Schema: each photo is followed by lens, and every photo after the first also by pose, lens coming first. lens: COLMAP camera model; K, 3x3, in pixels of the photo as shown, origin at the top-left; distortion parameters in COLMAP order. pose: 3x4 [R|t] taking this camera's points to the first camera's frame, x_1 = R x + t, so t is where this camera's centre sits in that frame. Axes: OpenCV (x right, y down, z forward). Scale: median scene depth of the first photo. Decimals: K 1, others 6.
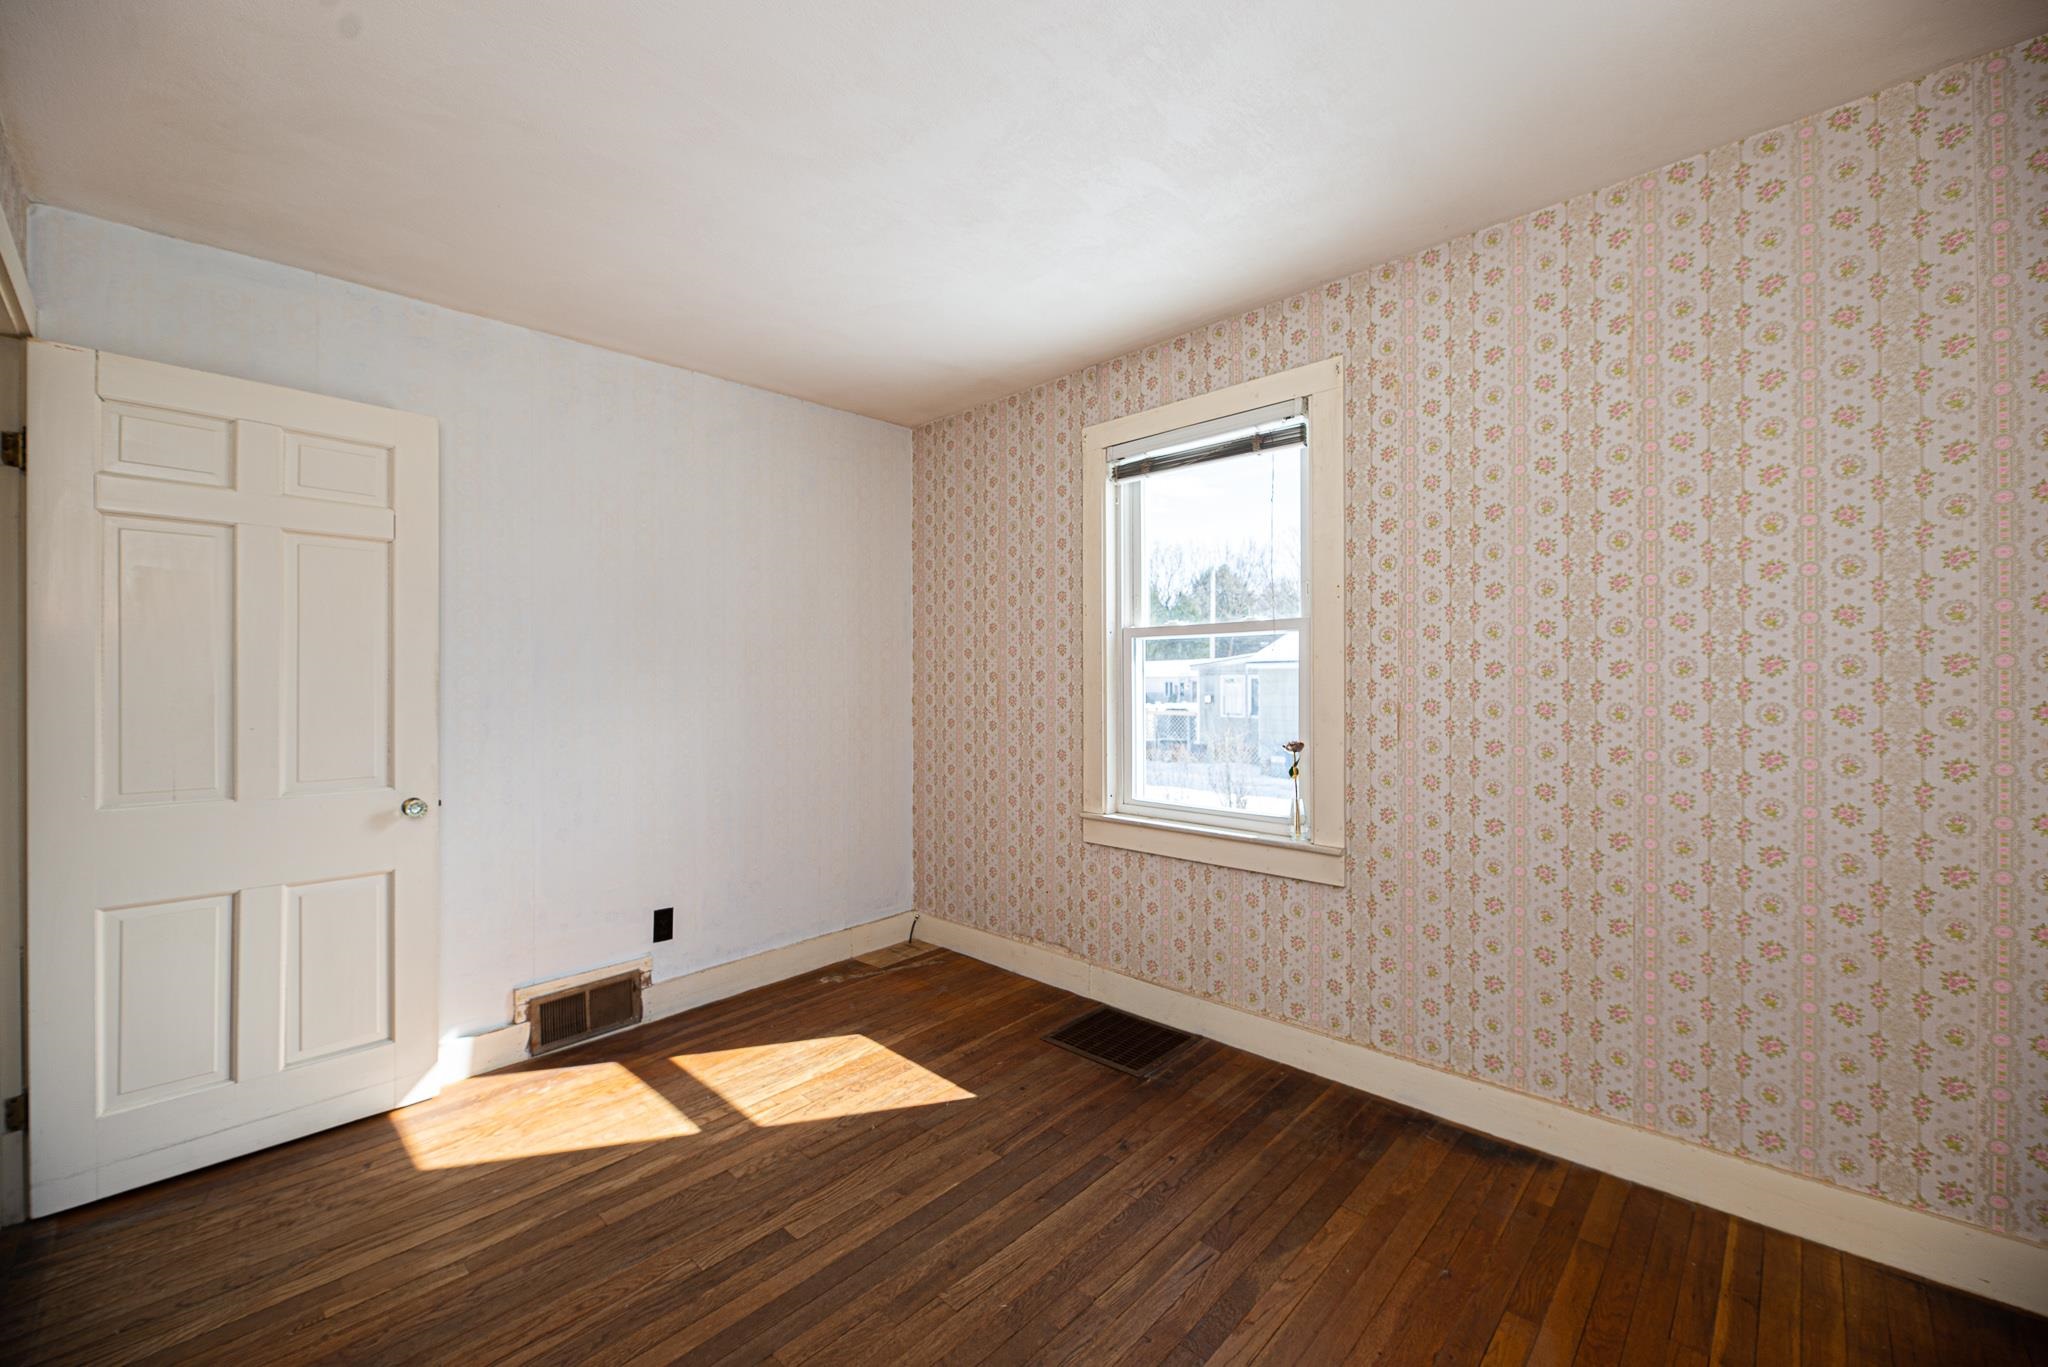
lens RADIAL K [[825.5, 0, 1029.4], [0, 825.5, 681.6], [0, 0, 1]] dist [-0.000950, -0.001021]
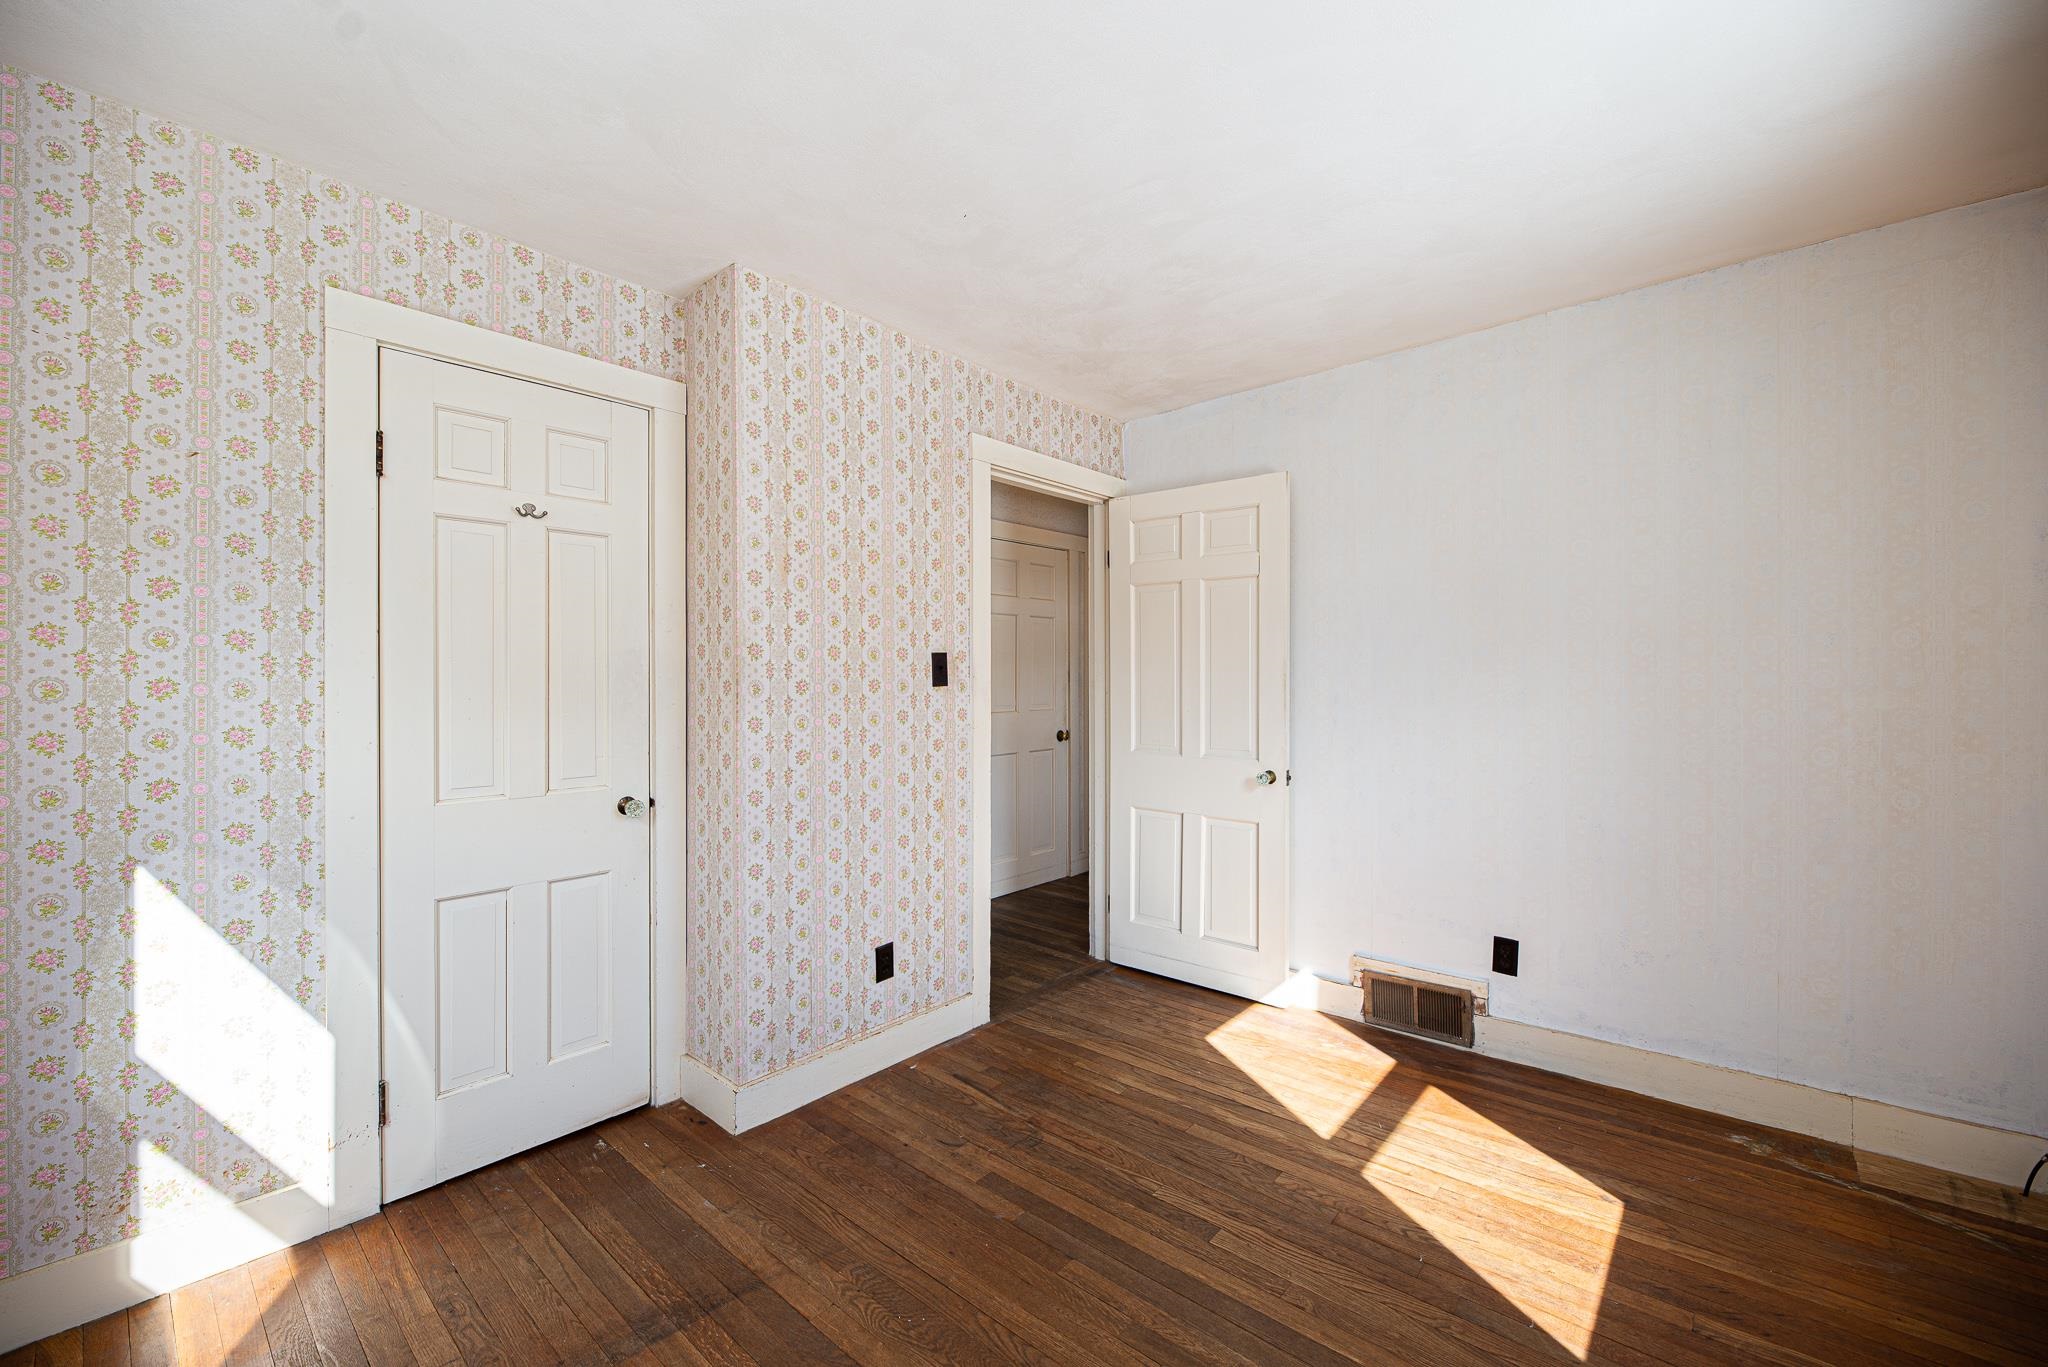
lens RADIAL K [[825.5, 0, 1008.5], [0, 825.5, 676.8], [0, 0, 1]] dist [-0.000950, -0.001021]
pose [[0.023301, 0.005177, -0.999715, 0.534640], [-0.000219, 0.999987, 0.005173, -0.013434], [0.999728, 0.000099, 0.023302, 0.548035]]
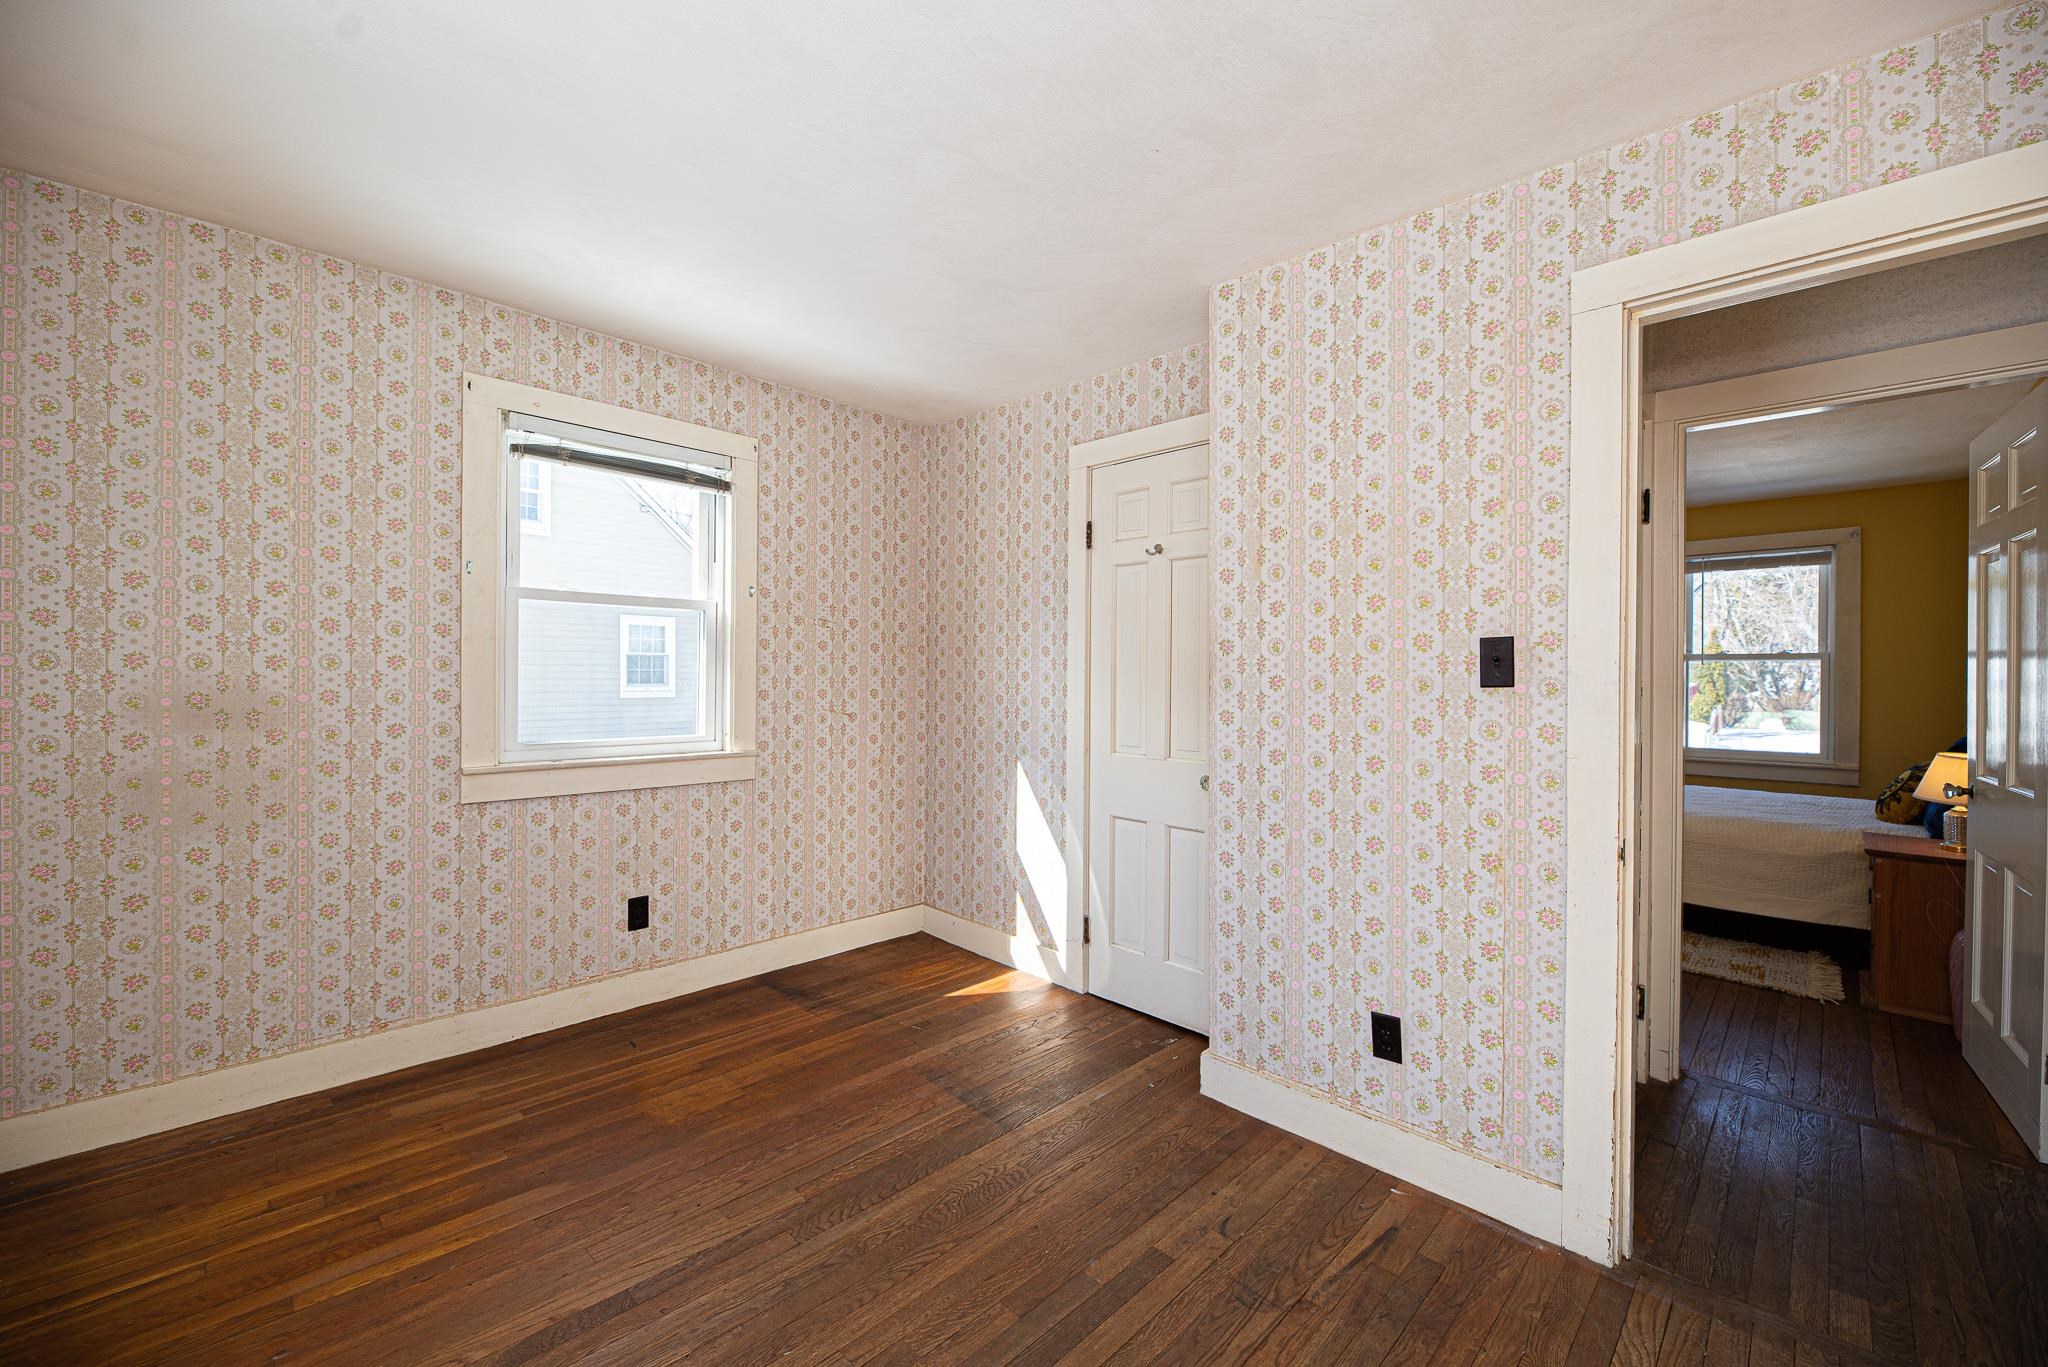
lens RADIAL K [[825.5, 0, 1038.8], [0, 825.5, 681.4], [0, 0, 1]] dist [-0.000950, -0.001021]
pose [[-0.999876, -0.005055, 0.014911, -0.195235], [-0.004906, 0.999938, 0.010027, -0.005464], [-0.014961, 0.009952, -0.999839, 1.252058]]
